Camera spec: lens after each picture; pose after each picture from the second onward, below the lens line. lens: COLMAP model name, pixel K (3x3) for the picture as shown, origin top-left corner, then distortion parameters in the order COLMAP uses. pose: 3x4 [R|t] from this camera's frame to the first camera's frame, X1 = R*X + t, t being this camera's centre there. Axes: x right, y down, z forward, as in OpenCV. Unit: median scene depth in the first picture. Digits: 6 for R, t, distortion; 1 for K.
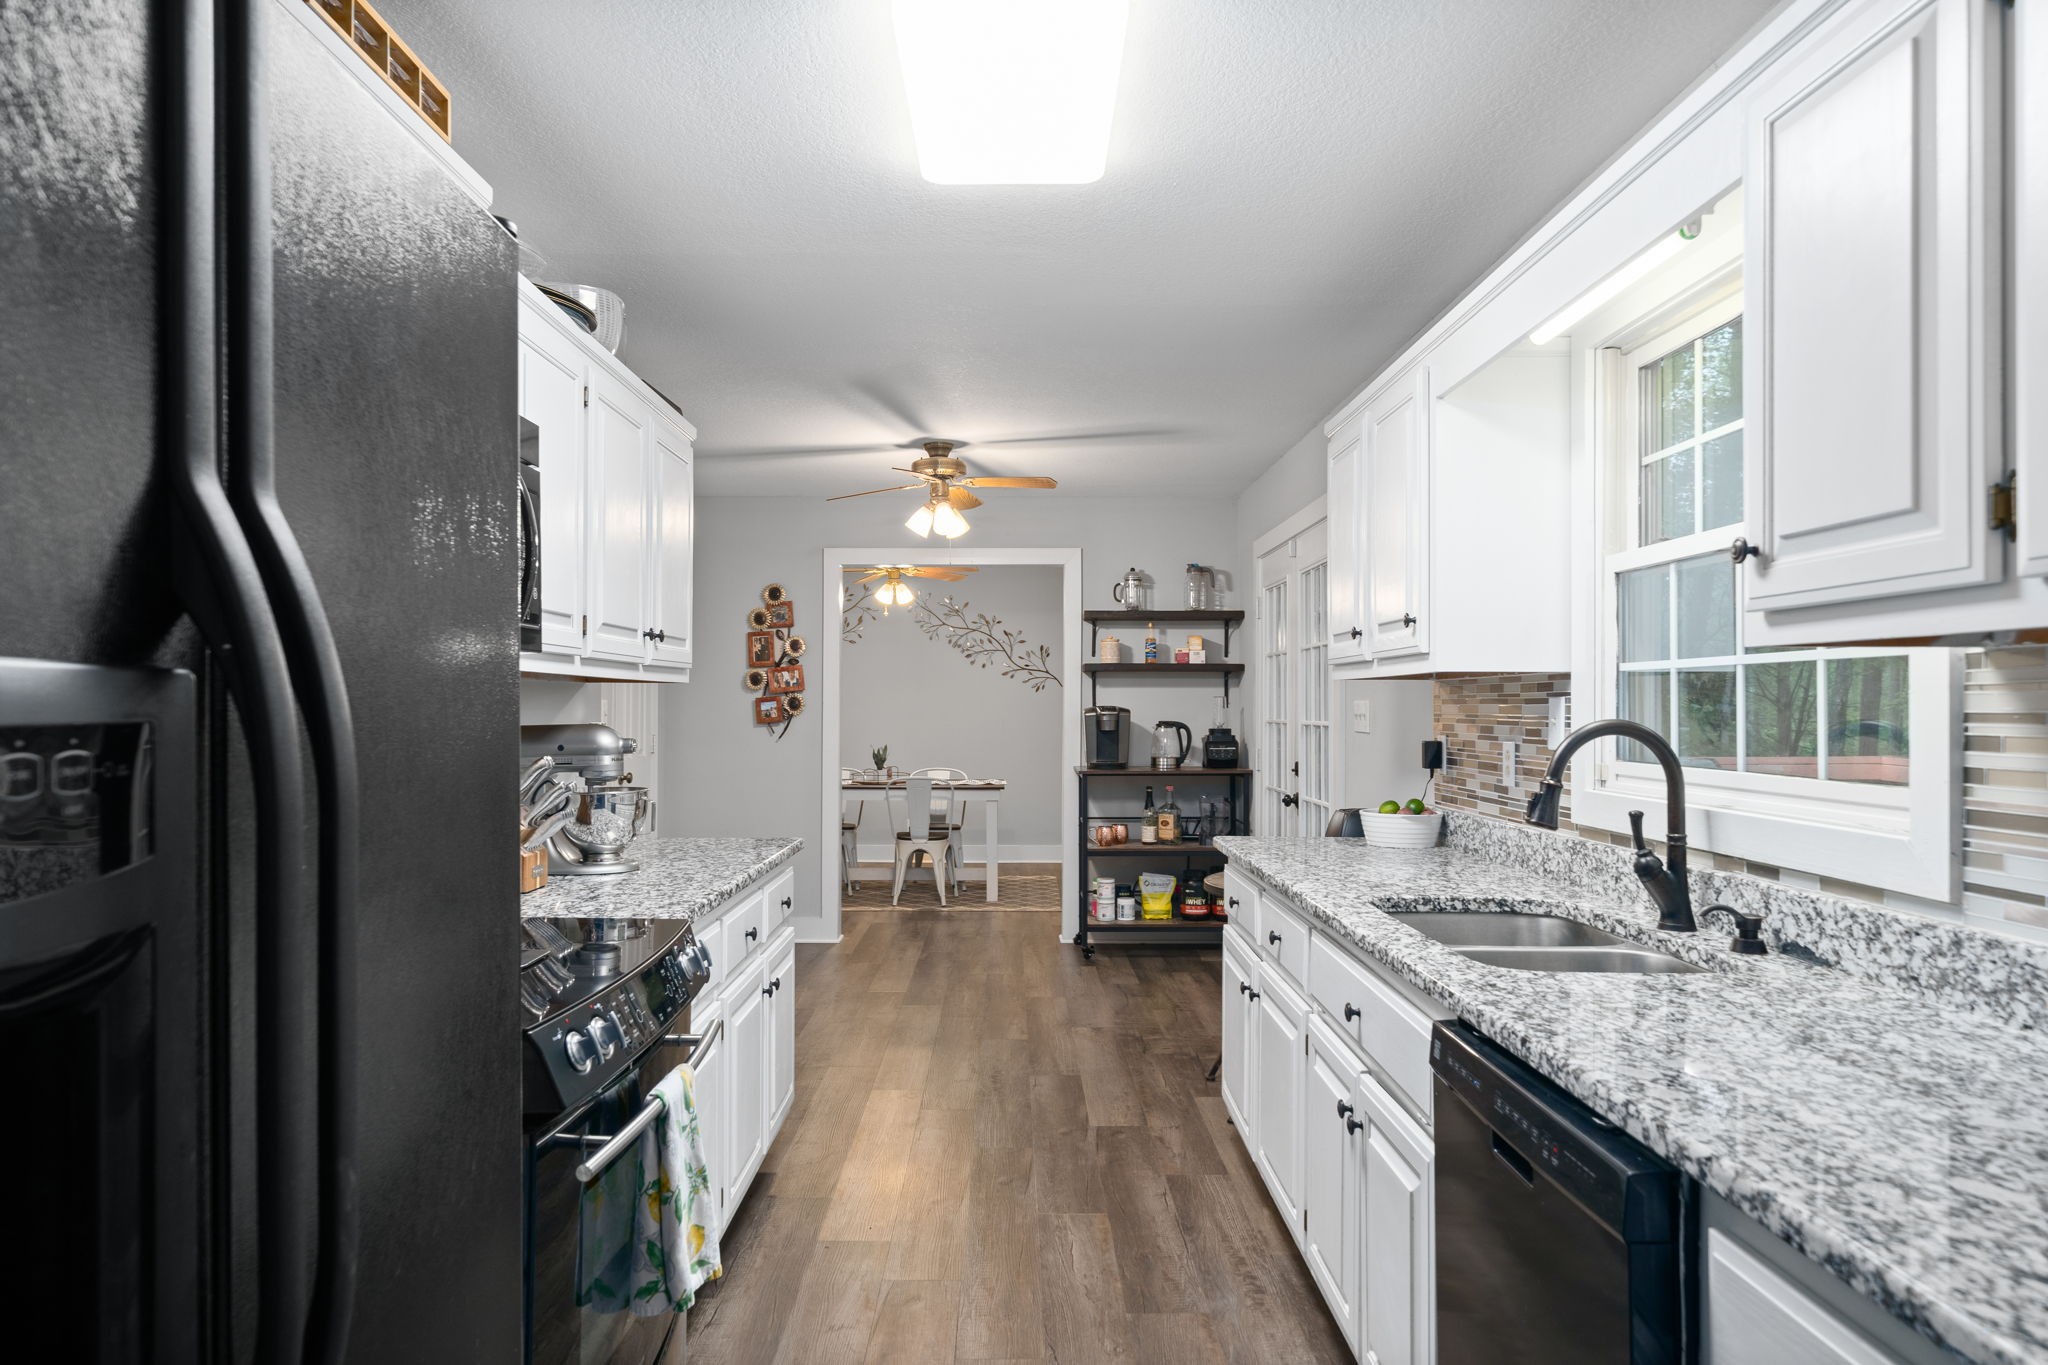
lens RADIAL K [[971.4, 0, 1022.2], [0, 971.4, 705.8], [0, 0, 1]] dist [0.002961, 0.000608]
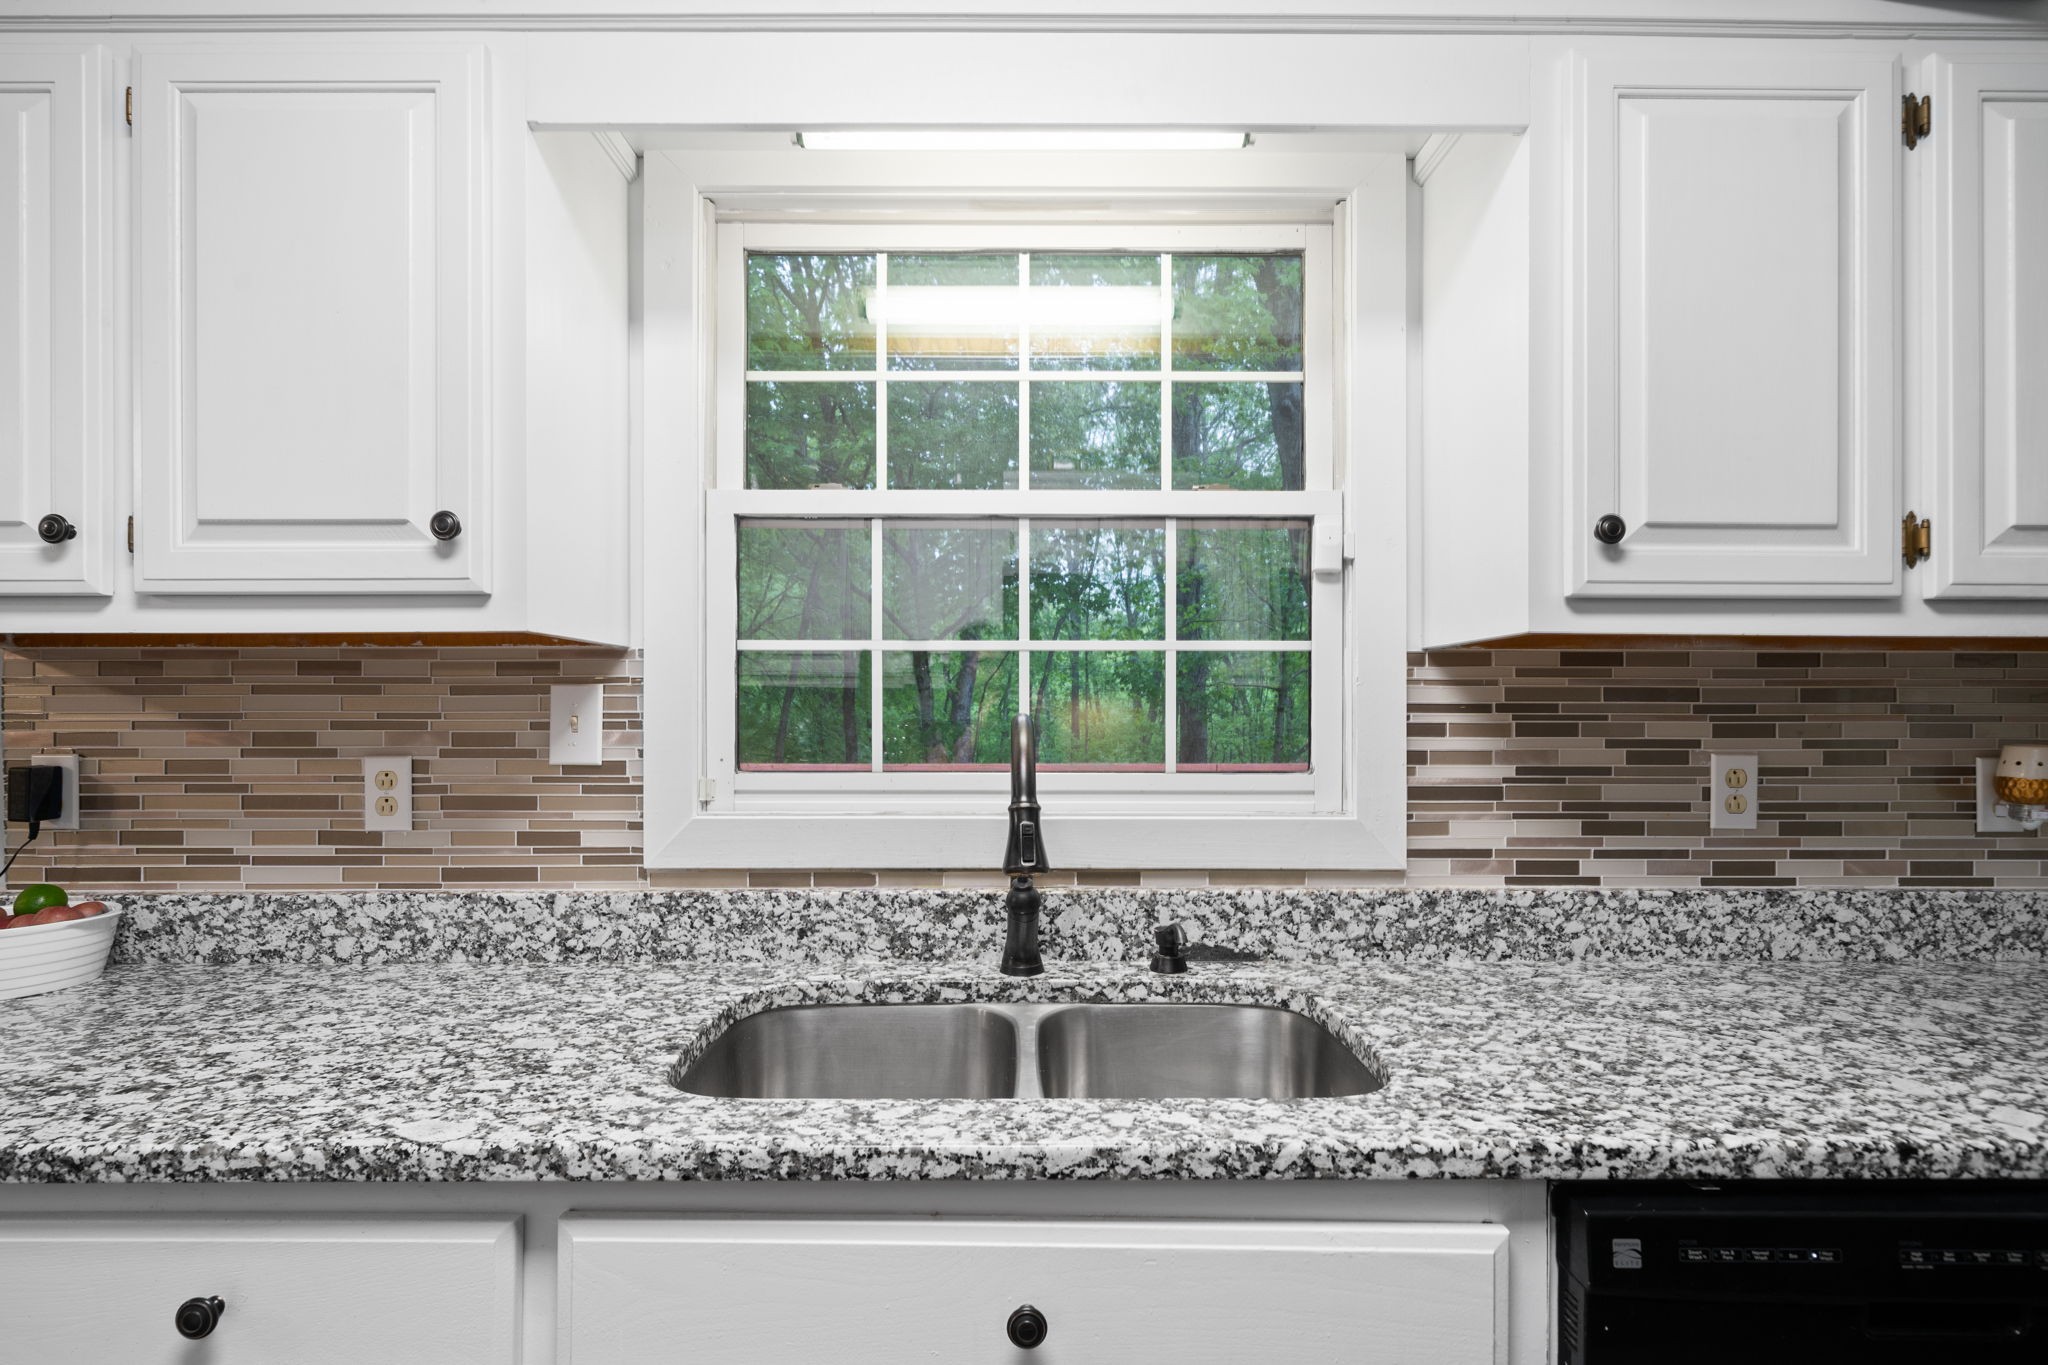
lens RADIAL K [[971.4, 0, 1022.2], [0, 971.4, 705.8], [0, 0, 1]] dist [0.002961, 0.000608]
pose [[0.040348, 0.001529, 0.999185, -0.185254], [-0.002757, 0.999995, -0.001419, 0.011268], [-0.999182, -0.002697, 0.040352, 1.261146]]
